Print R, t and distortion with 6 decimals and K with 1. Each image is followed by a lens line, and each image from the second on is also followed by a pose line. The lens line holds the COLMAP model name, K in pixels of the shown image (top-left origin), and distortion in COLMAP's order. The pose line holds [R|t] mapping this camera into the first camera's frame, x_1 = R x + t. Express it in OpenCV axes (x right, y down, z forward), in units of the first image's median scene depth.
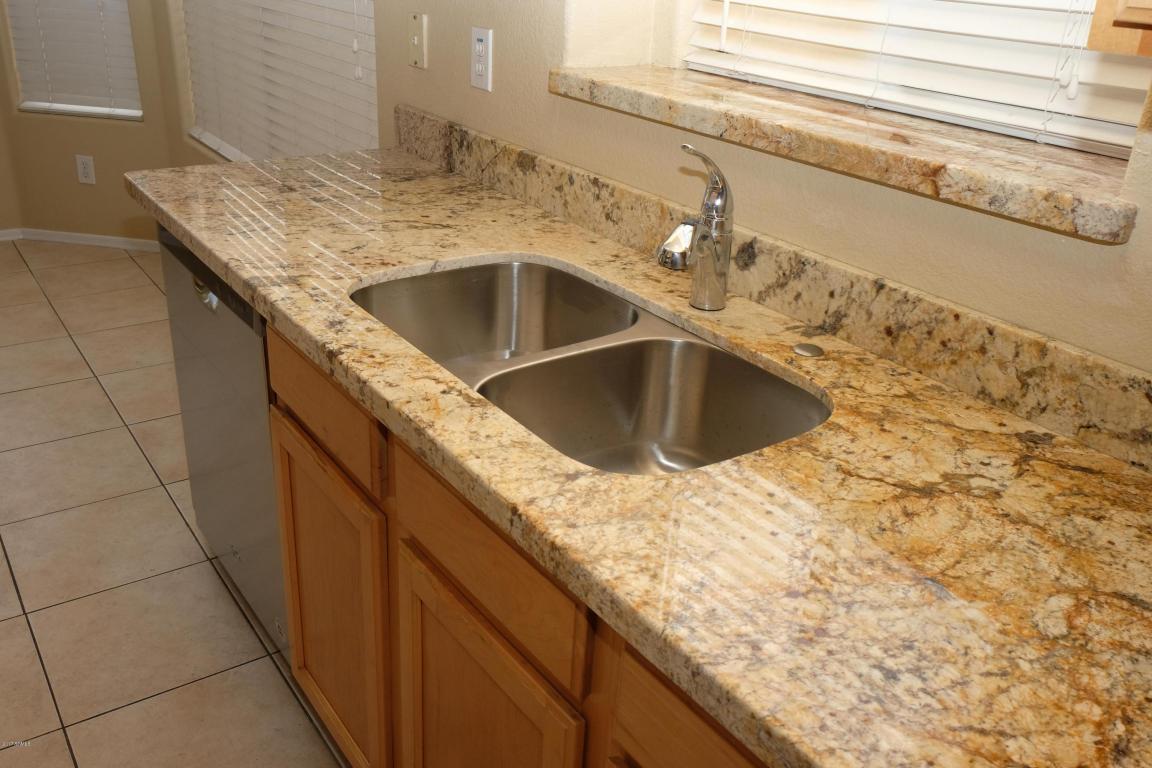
lens RADIAL K [[1011.4, 0, 576.0], [0, 1011.4, 384.0], [0, 0, 1]] dist [-0.014700, 0.006117]
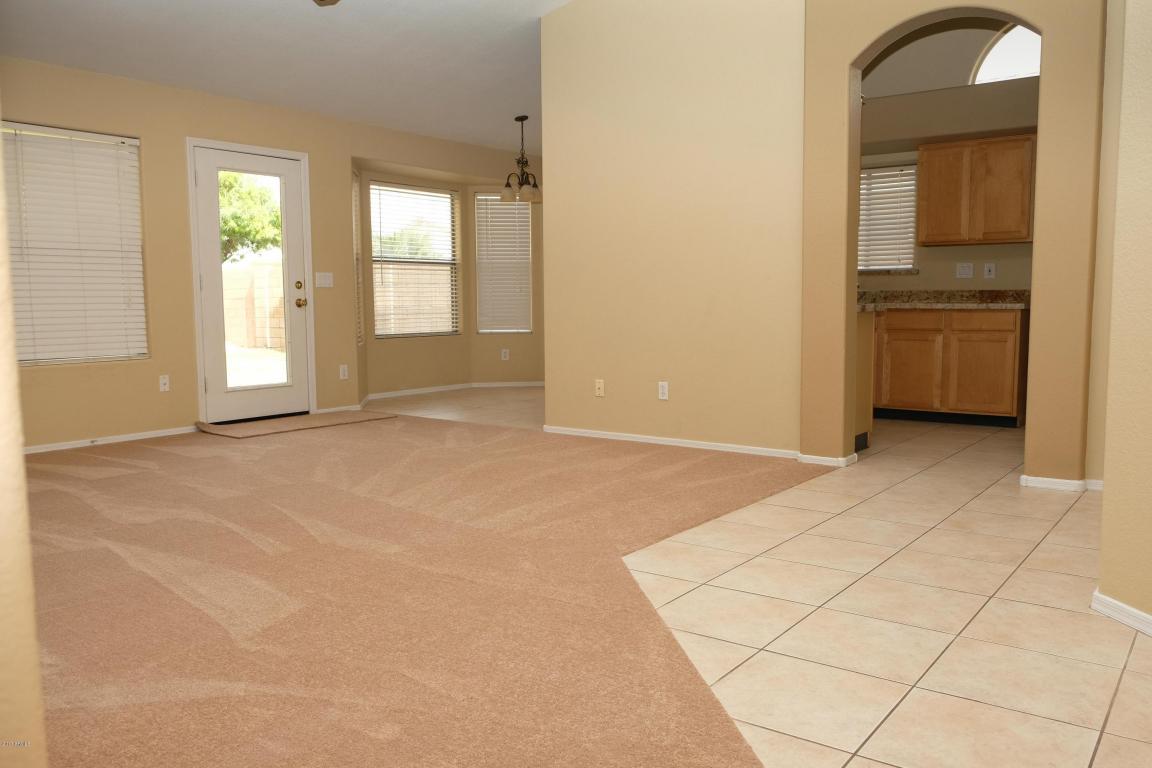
lens RADIAL K [[914.2, 0, 576.0], [0, 914.2, 384.0], [0, 0, 1]] dist [-0.018049, 0.008773]
pose [[0.949921, -0.082013, 0.301536, -2.701747], [0.176505, 0.937094, -0.301166, 1.506934], [-0.257868, 0.339307, 0.904641, -2.818789]]
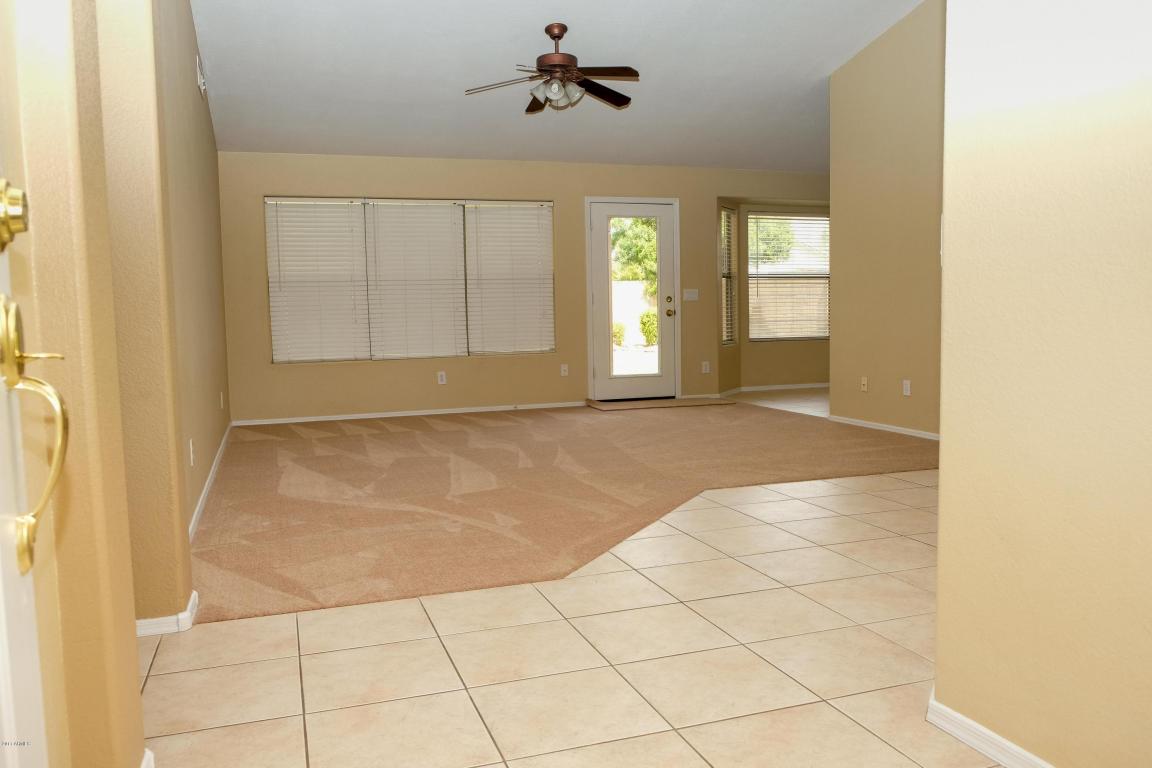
lens RADIAL K [[914.2, 0, 576.0], [0, 914.2, 384.0], [0, 0, 1]] dist [-0.018049, 0.008773]
pose [[0.956253, -0.040899, -0.289667, -1.503476], [-0.063582, 0.937452, -0.342258, 2.014263], [0.285547, 0.345703, 0.893842, -3.799484]]
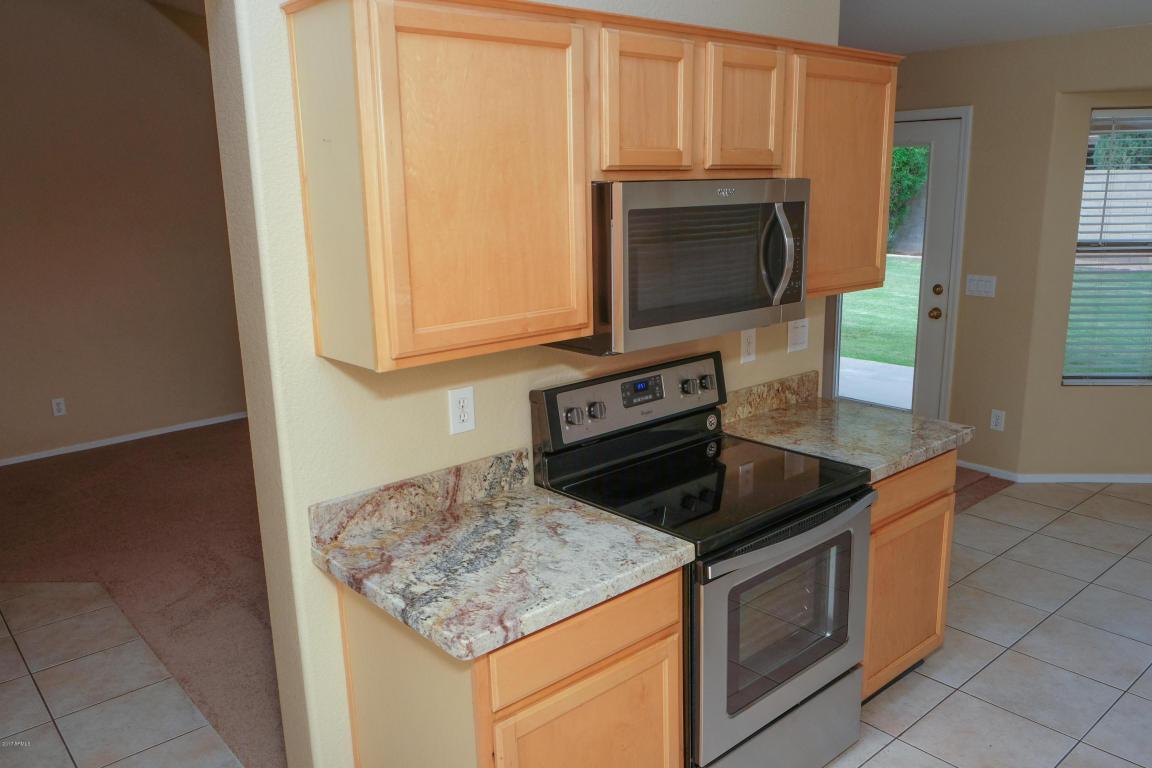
lens RADIAL K [[914.2, 0, 576.0], [0, 914.2, 384.0], [0, 0, 1]] dist [-0.018049, 0.008773]
pose [[0.106763, 0.179101, -0.978021, 0.574664], [-0.393641, 0.910885, 0.123836, -0.107859], [0.913043, 0.371768, 0.167750, -0.232674]]
